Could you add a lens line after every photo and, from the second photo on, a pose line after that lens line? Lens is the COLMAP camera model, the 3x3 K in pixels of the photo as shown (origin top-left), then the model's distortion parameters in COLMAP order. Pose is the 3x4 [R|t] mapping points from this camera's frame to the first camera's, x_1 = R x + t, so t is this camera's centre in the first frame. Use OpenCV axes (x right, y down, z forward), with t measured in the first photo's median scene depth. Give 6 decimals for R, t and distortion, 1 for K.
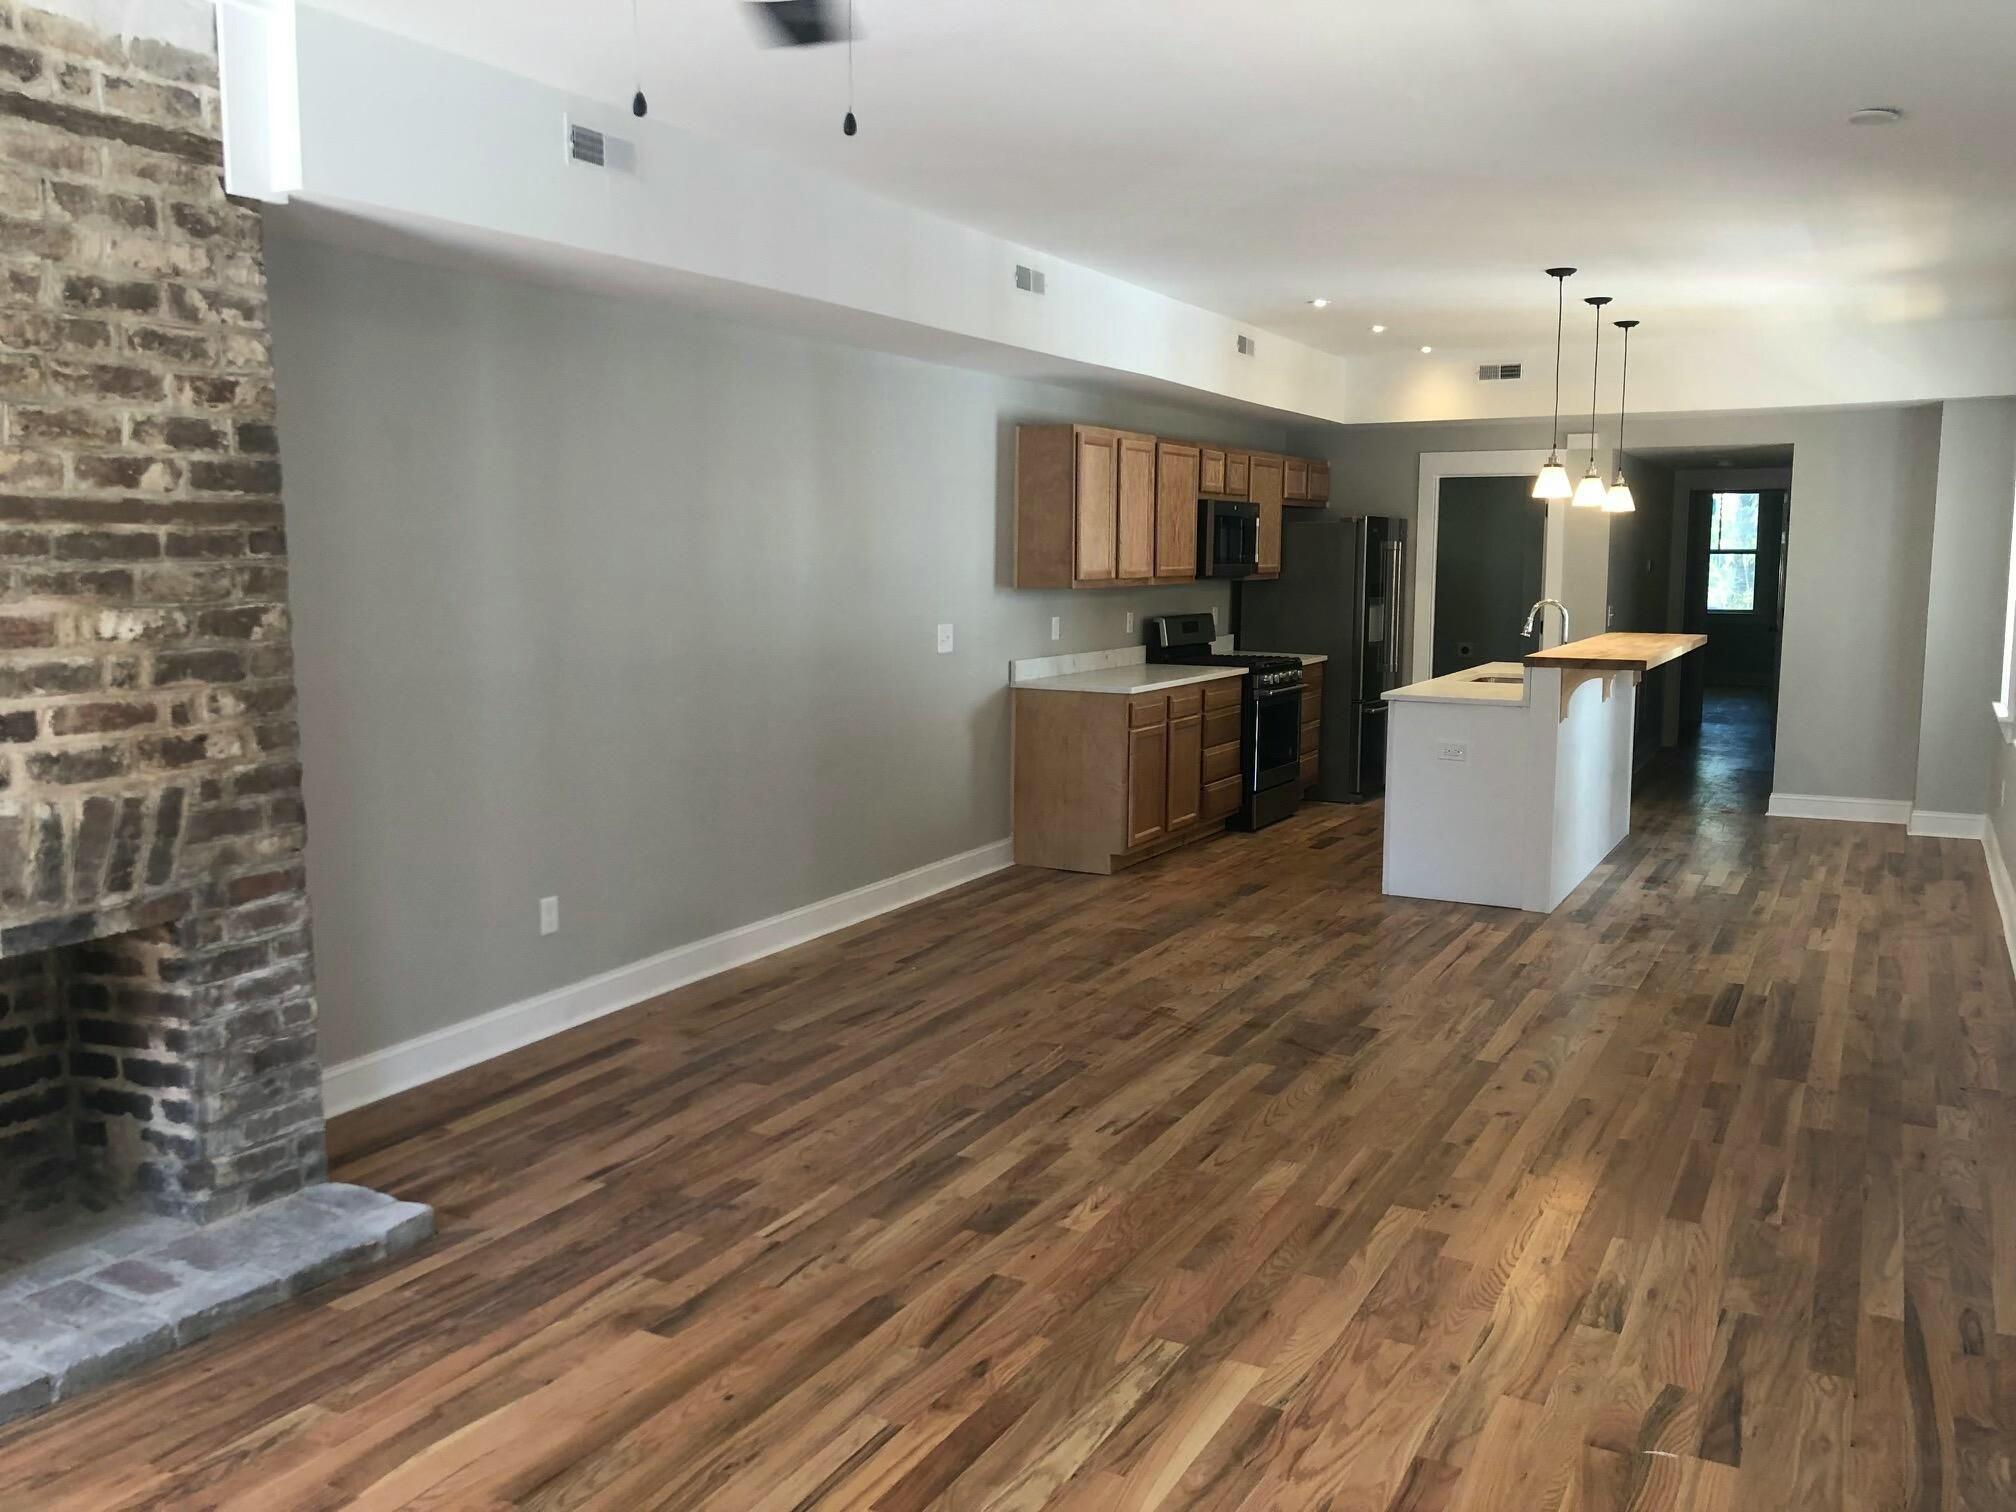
lens RADIAL K [[1661.2, 0, 999.3], [0, 1661.2, 756.3], [0, 0, 1]] dist [0.024511, -0.029364]
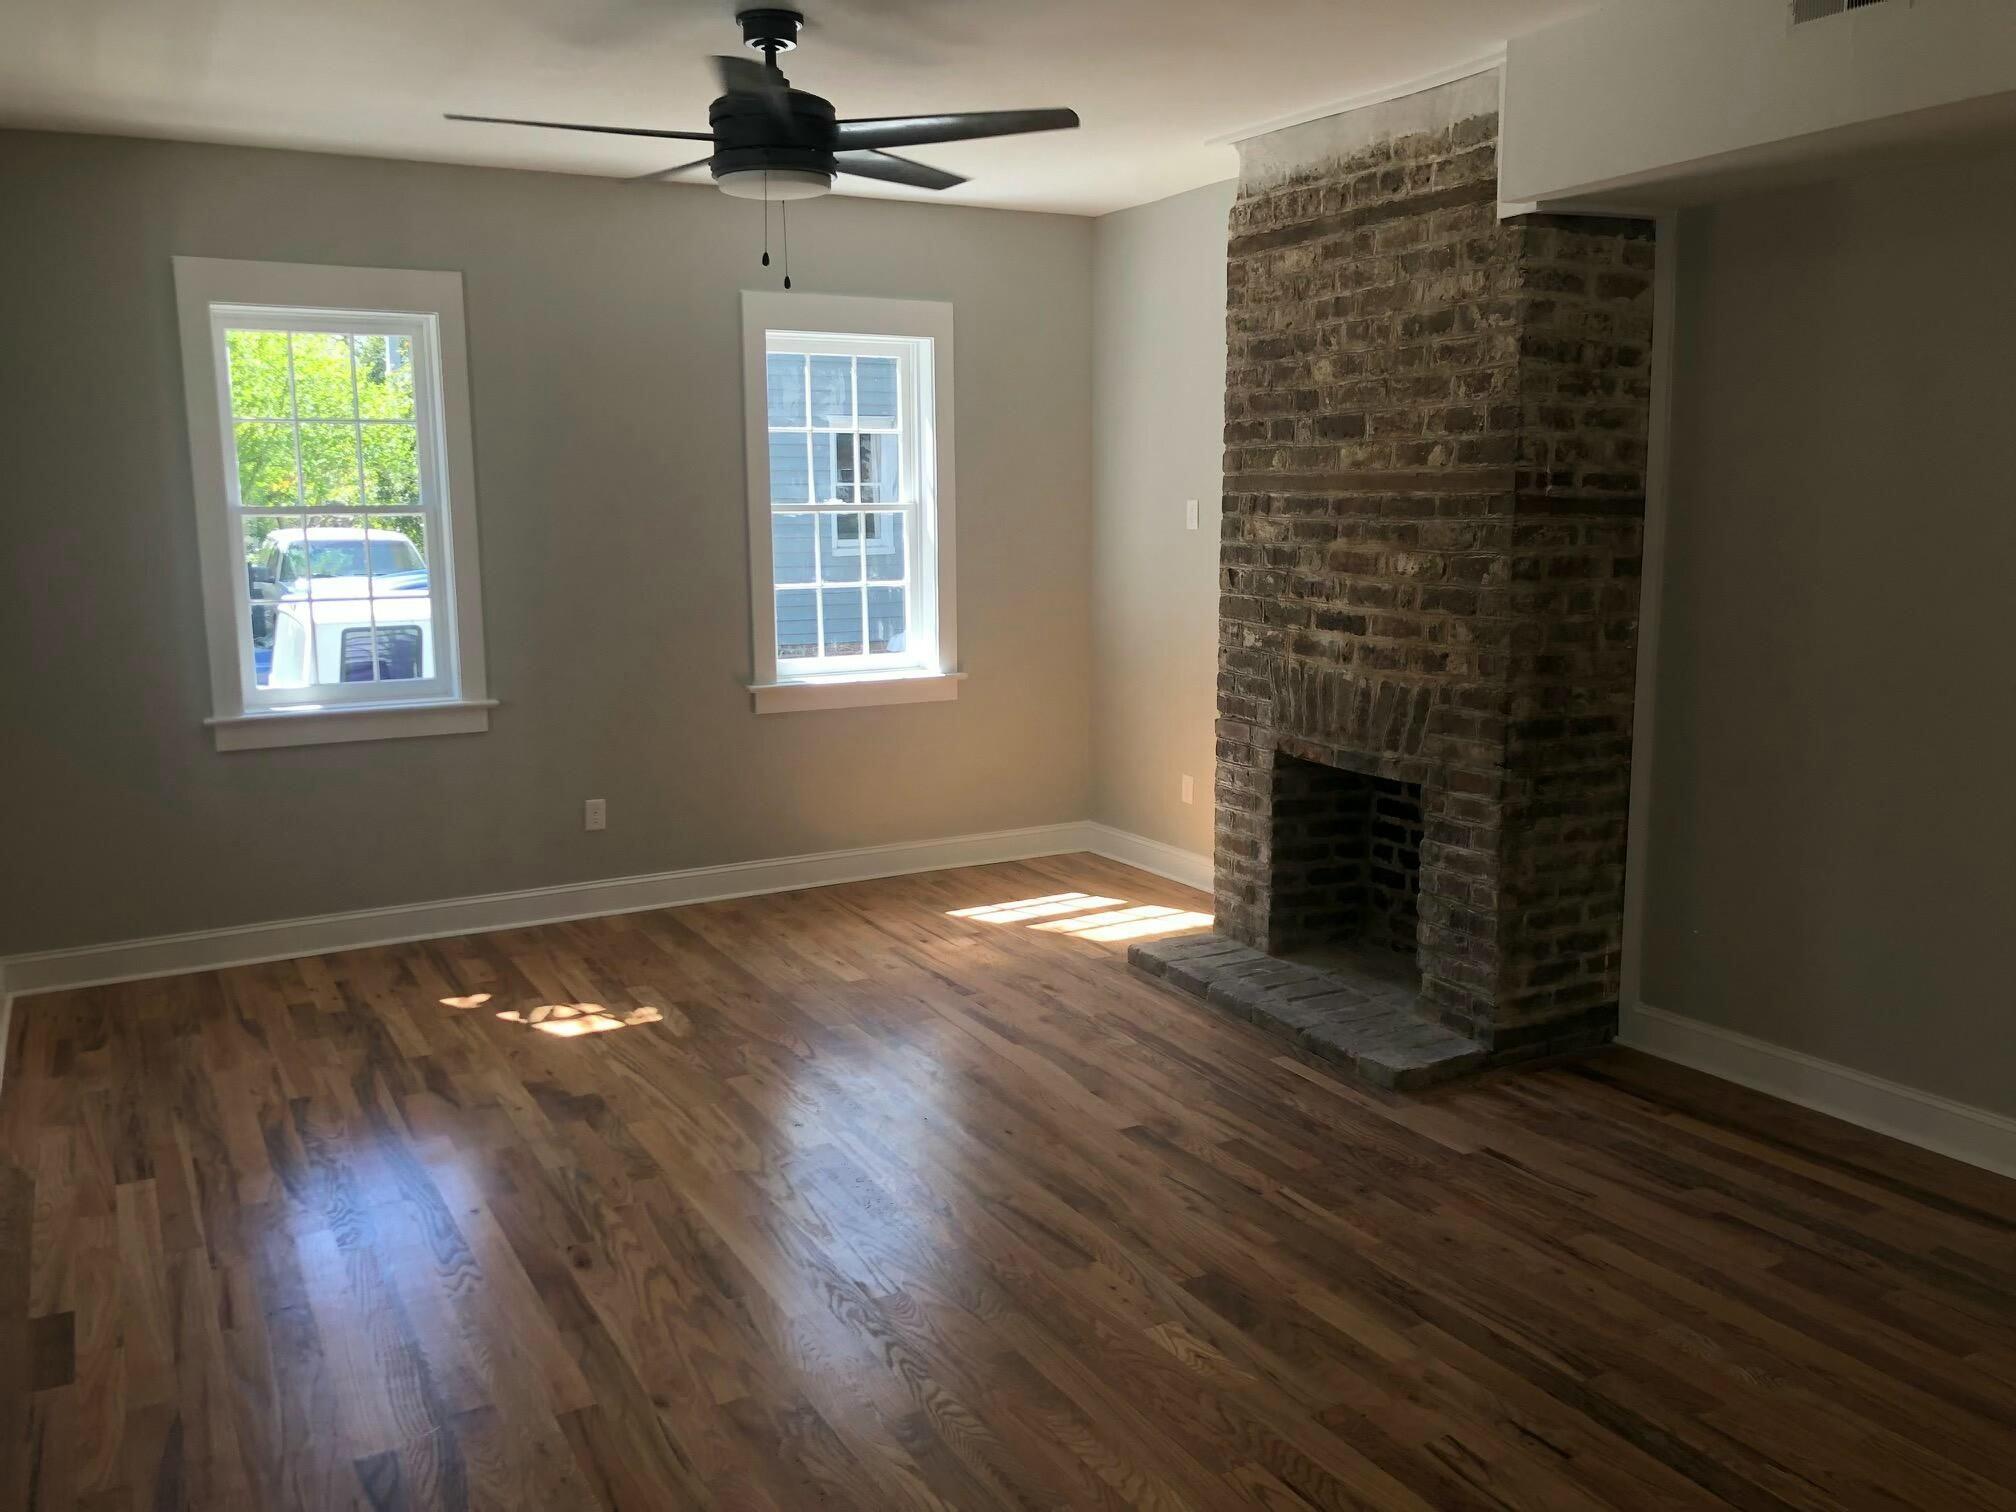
lens RADIAL K [[1661.2, 0, 1014.6], [0, 1661.2, 762.8], [0, 0, 1]] dist [0.024511, -0.029364]
pose [[-0.541096, 0.138406, -0.829493, 0.813470], [-0.098673, 0.969101, 0.226068, -0.194593], [0.835152, 0.204173, -0.510719, 1.430605]]
